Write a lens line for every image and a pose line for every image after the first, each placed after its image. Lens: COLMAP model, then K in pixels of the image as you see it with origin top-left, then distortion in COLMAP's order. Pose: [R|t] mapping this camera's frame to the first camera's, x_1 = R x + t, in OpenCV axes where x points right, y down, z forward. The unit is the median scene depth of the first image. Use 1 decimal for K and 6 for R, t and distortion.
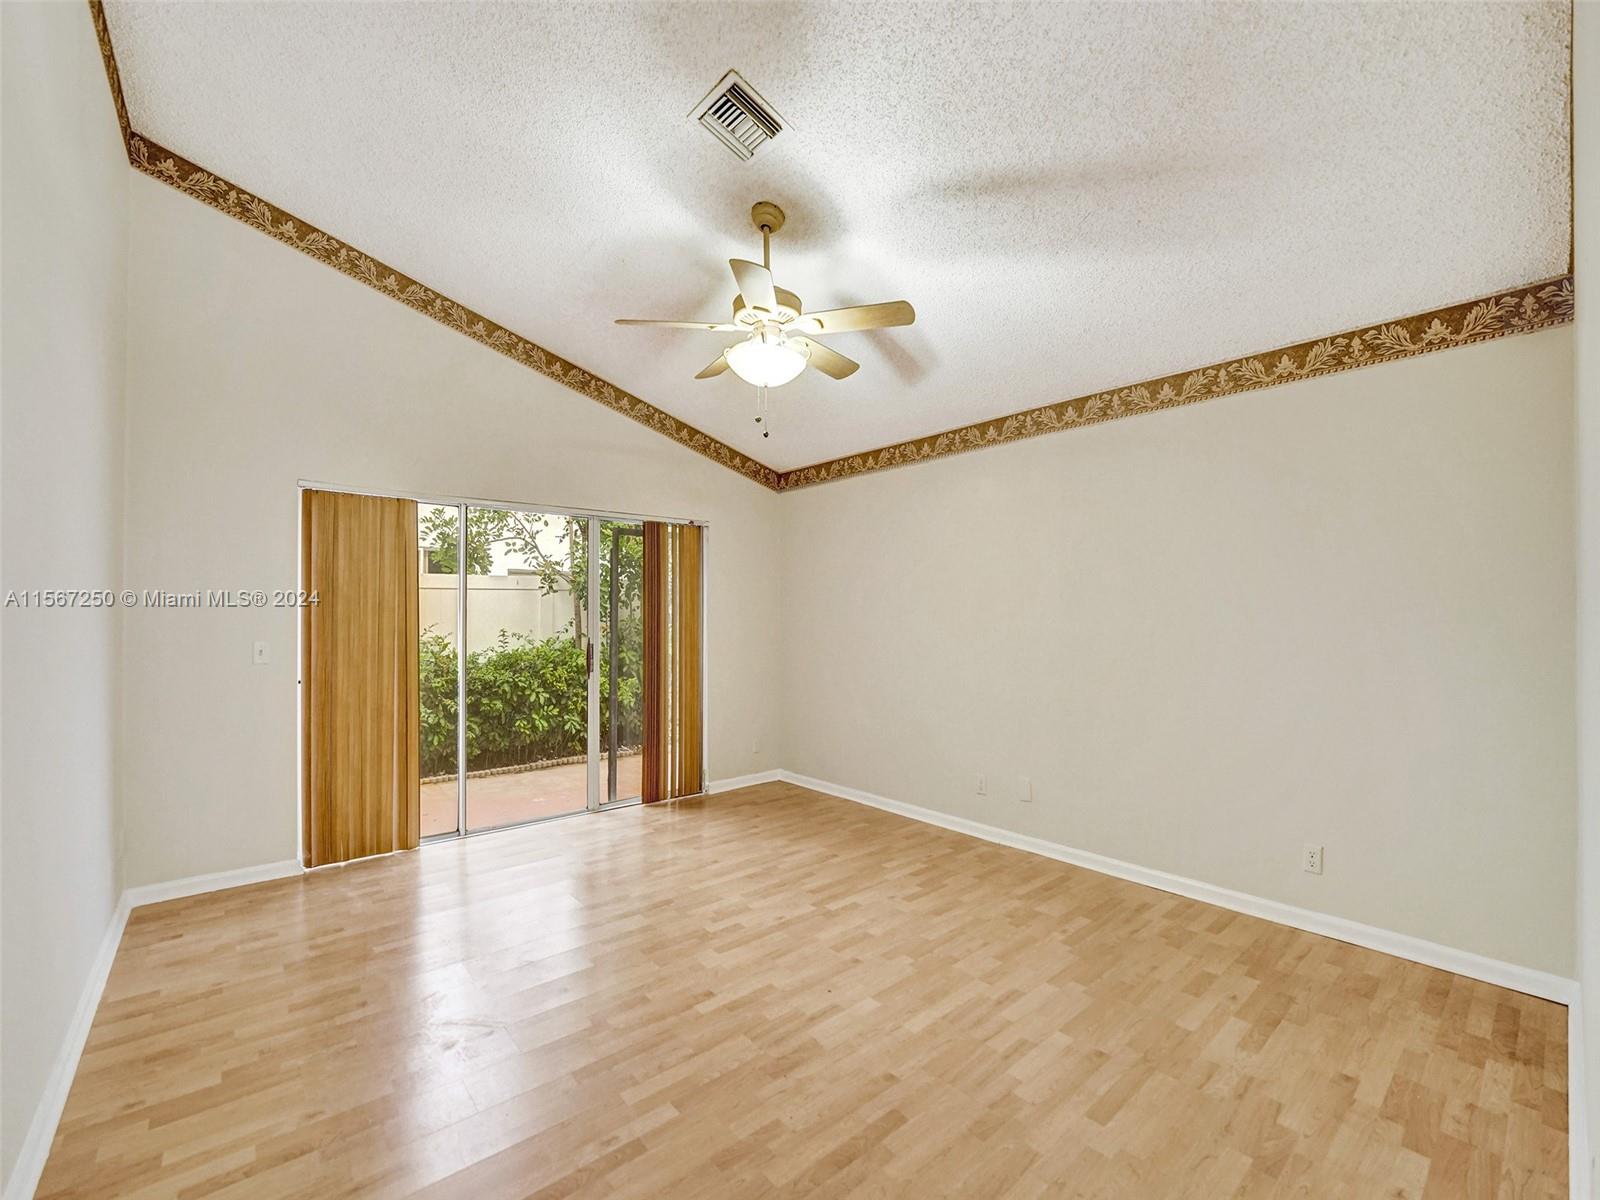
lens RADIAL K [[673.7, 0, 795.9], [0, 673.7, 598.2], [0, 0, 1]] dist [-0.024197, 0.000174]
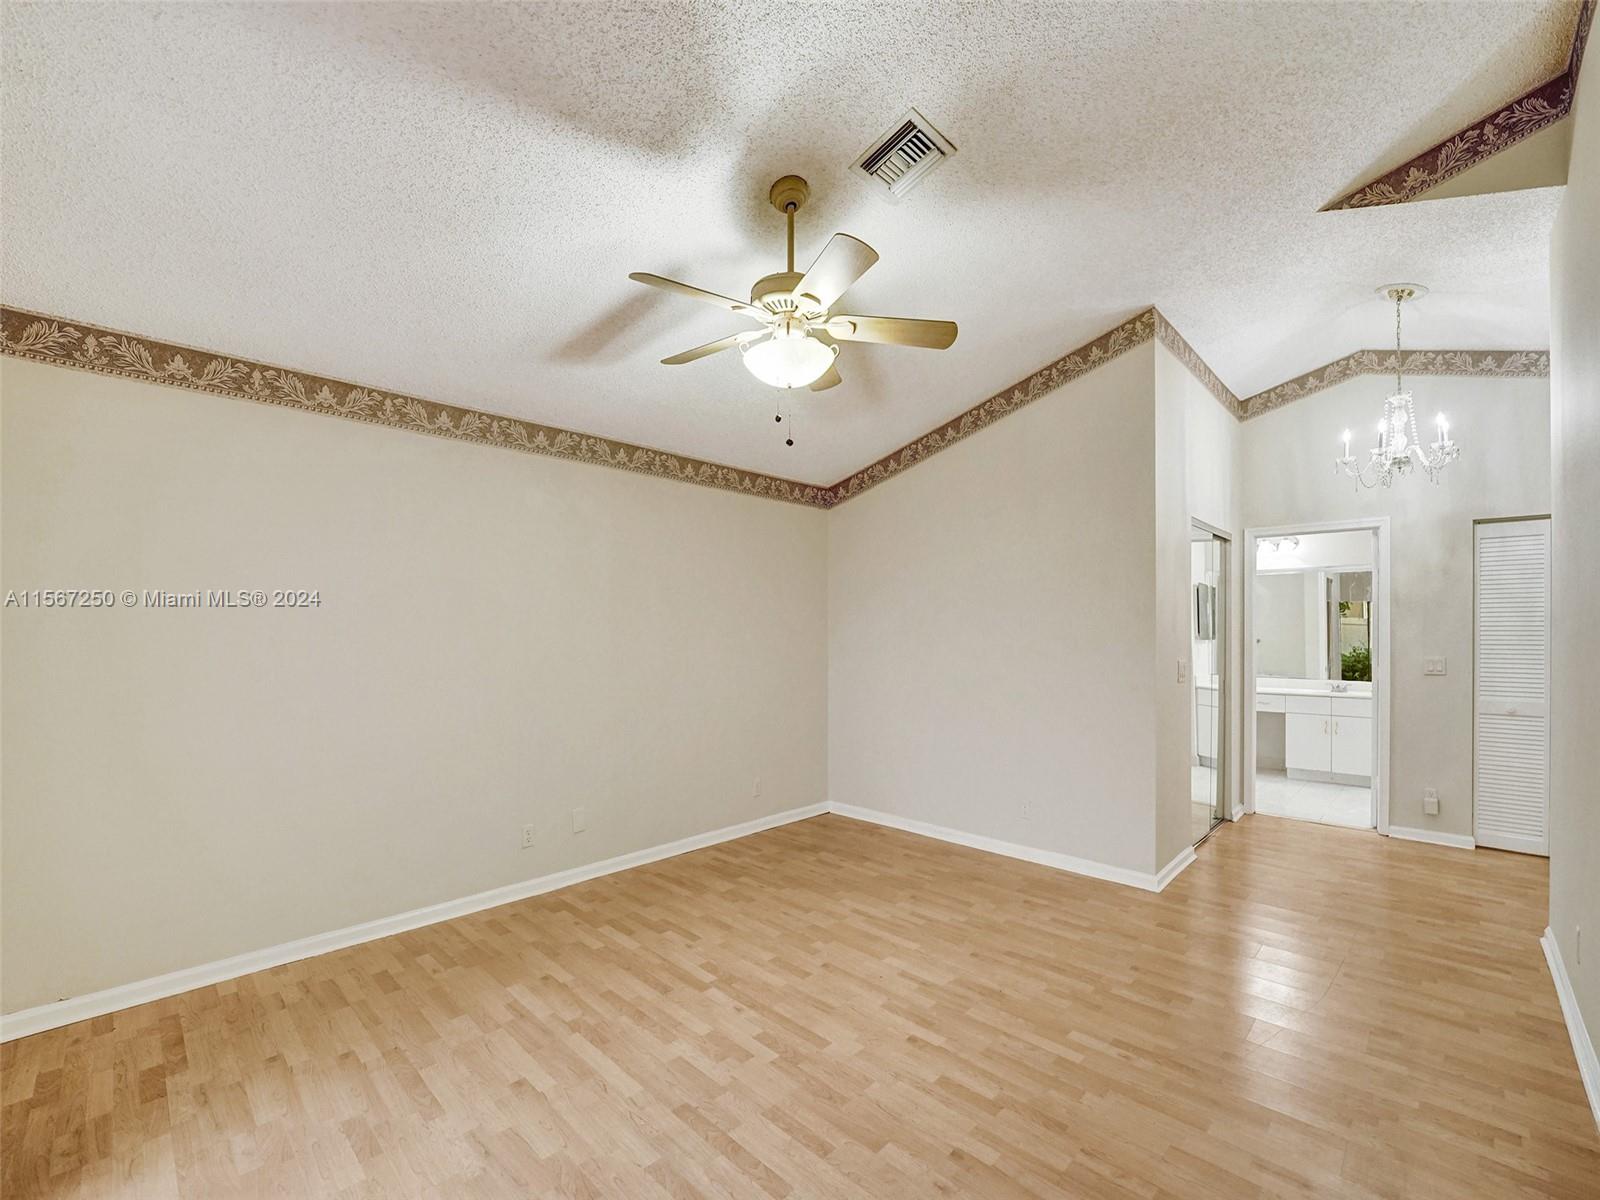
lens RADIAL K [[673.7, 0, 795.9], [0, 673.7, 598.2], [0, 0, 1]] dist [-0.024197, 0.000174]
pose [[-0.088070, 0.046664, 0.995021, -0.819144], [-0.026917, 0.998426, -0.049206, -0.000455], [-0.995751, -0.031116, -0.086675, 0.935586]]
